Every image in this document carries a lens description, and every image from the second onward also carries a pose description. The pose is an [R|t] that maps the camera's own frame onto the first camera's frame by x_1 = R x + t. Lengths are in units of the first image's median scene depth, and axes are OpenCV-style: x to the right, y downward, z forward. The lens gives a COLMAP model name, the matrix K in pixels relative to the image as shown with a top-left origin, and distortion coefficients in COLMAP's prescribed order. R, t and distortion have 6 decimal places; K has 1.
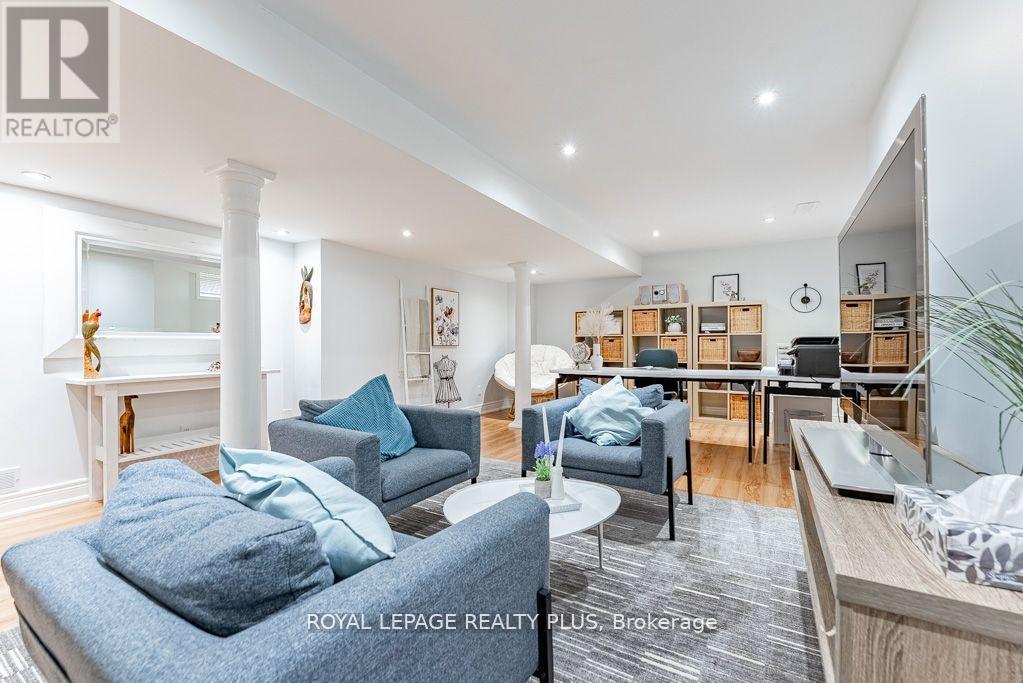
lens RADIAL K [[425.2, 0, 512.3], [0, 425.2, 347.0], [0, 0, 1]] dist [0.000274, 0.000099]
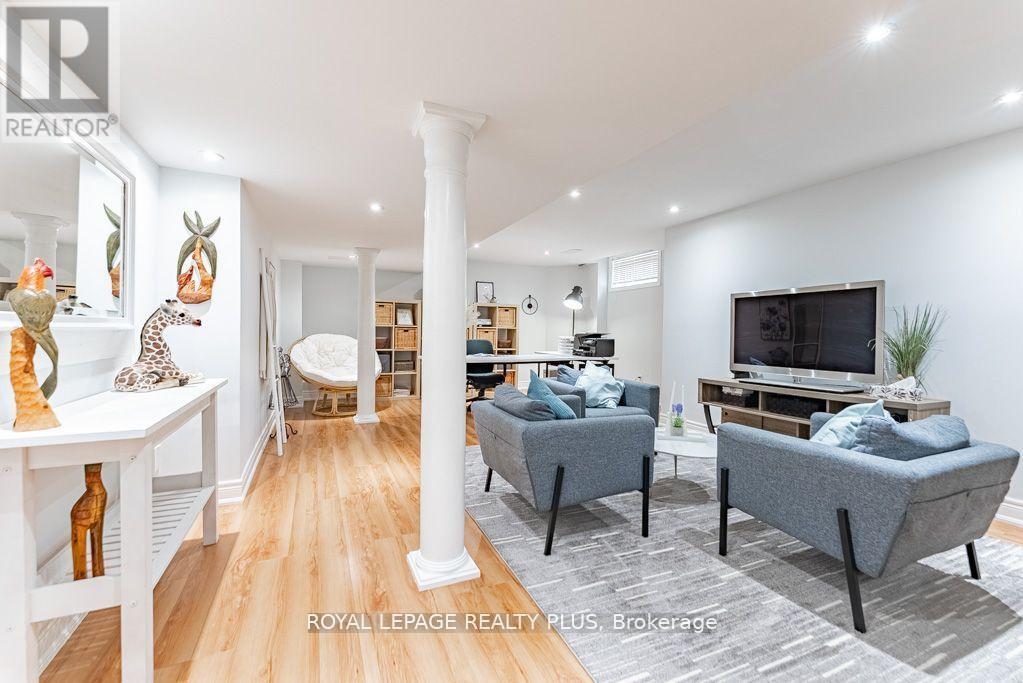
lens RADIAL K [[425.2, 0, 512.3], [0, 425.2, 347.0], [0, 0, 1]] dist [0.000274, 0.000099]
pose [[0.562657, -0.020174, 0.826444, -0.801466], [-0.011072, 0.999429, 0.031935, -0.018876], [-0.826616, -0.027118, 0.562112, 0.295042]]
